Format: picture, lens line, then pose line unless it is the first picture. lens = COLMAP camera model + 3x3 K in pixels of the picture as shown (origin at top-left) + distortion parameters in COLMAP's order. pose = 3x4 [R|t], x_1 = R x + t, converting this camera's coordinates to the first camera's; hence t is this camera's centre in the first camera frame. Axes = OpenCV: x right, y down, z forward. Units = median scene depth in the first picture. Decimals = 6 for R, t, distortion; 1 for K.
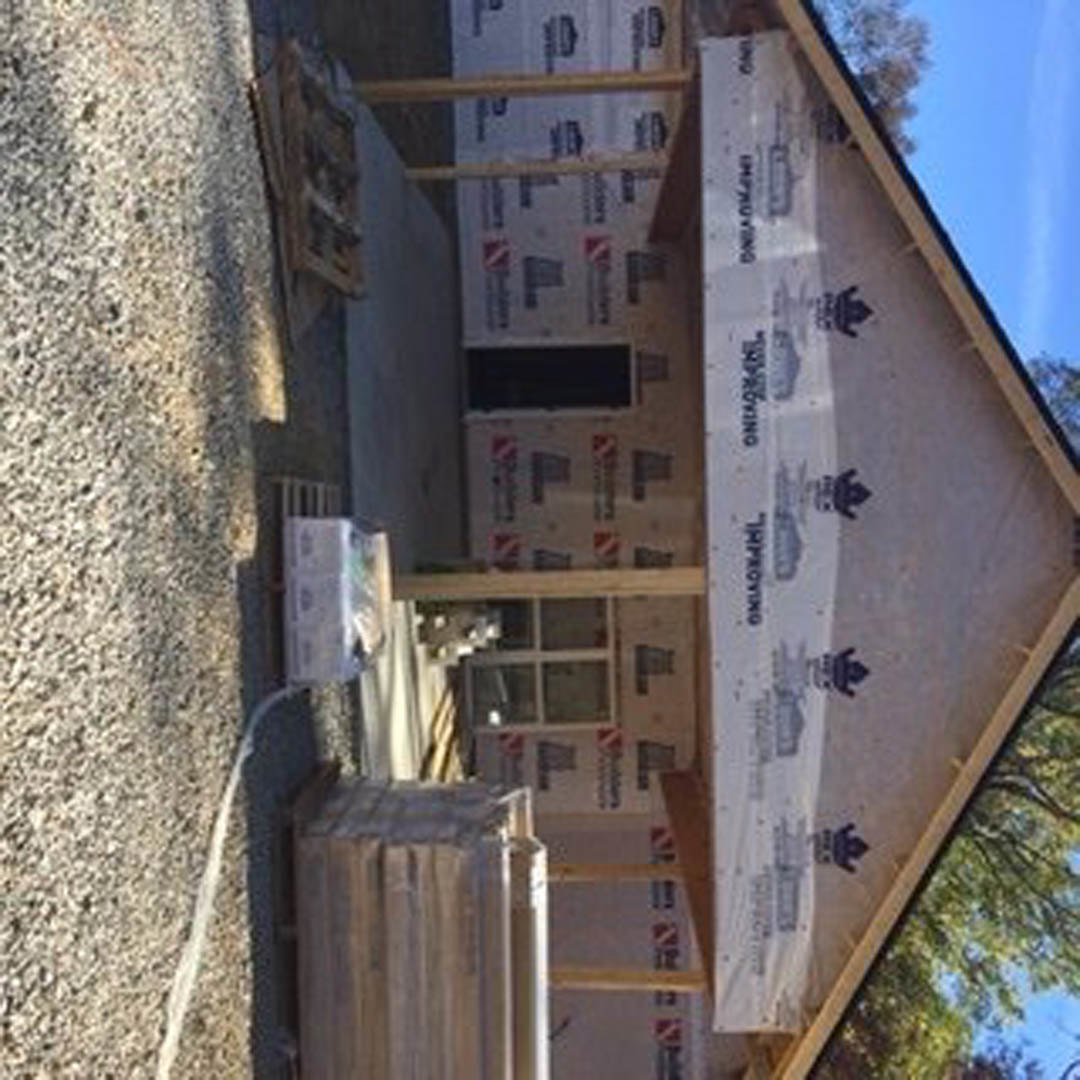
lens RADIAL K [[1272.2, 0, 525.2], [0, 1272.2, 568.2], [0, 0, 1]] dist [0.041468, 0.000000]
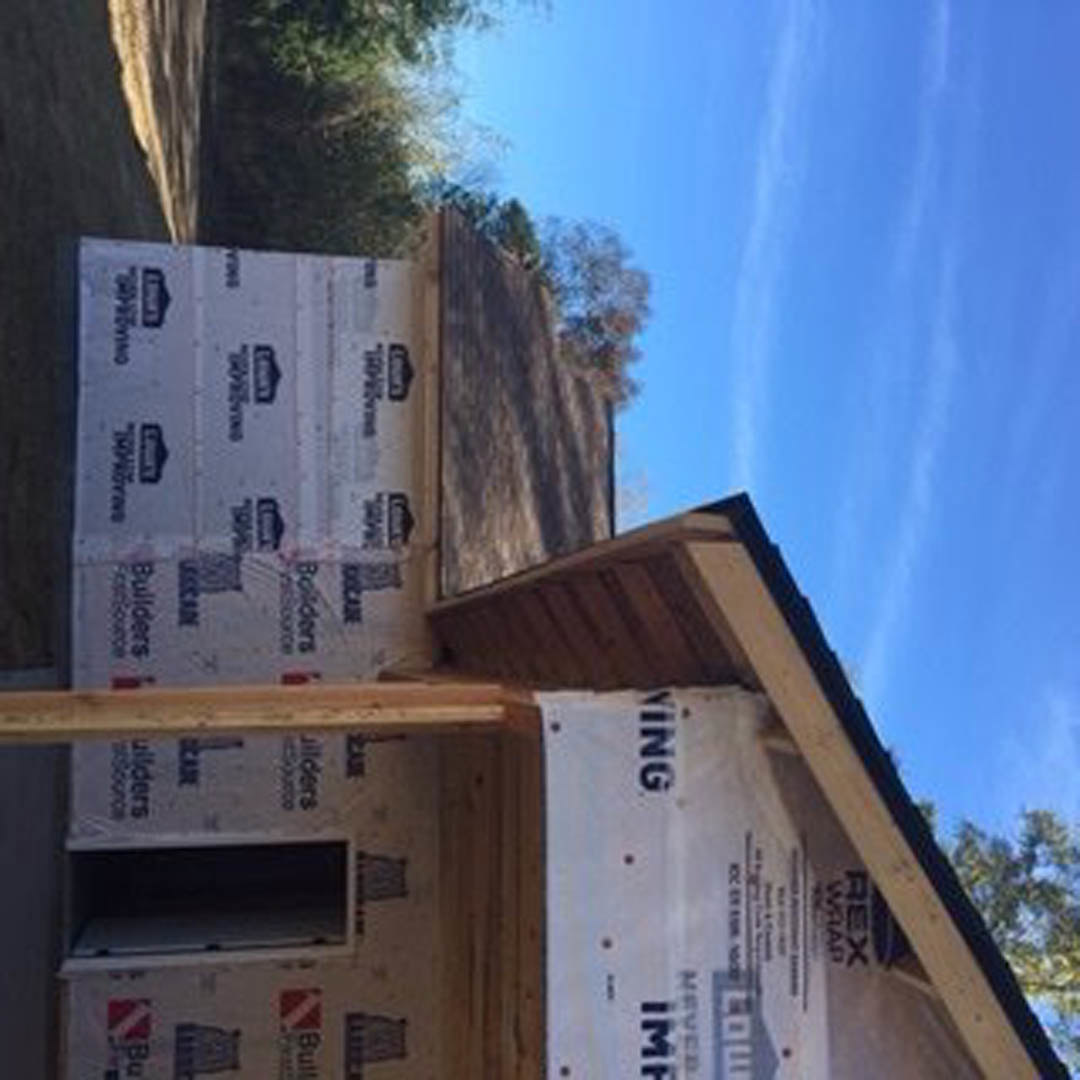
lens RADIAL K [[1272.2, 0, 544.4], [0, 1272.2, 547.1], [0, 0, 1]] dist [0.041468, 0.000000]
pose [[0.972278, 0.043202, 0.229802, 0.025202], [-0.006324, 0.987282, -0.158850, -0.220126], [-0.233742, 0.152993, 0.960186, 0.343201]]
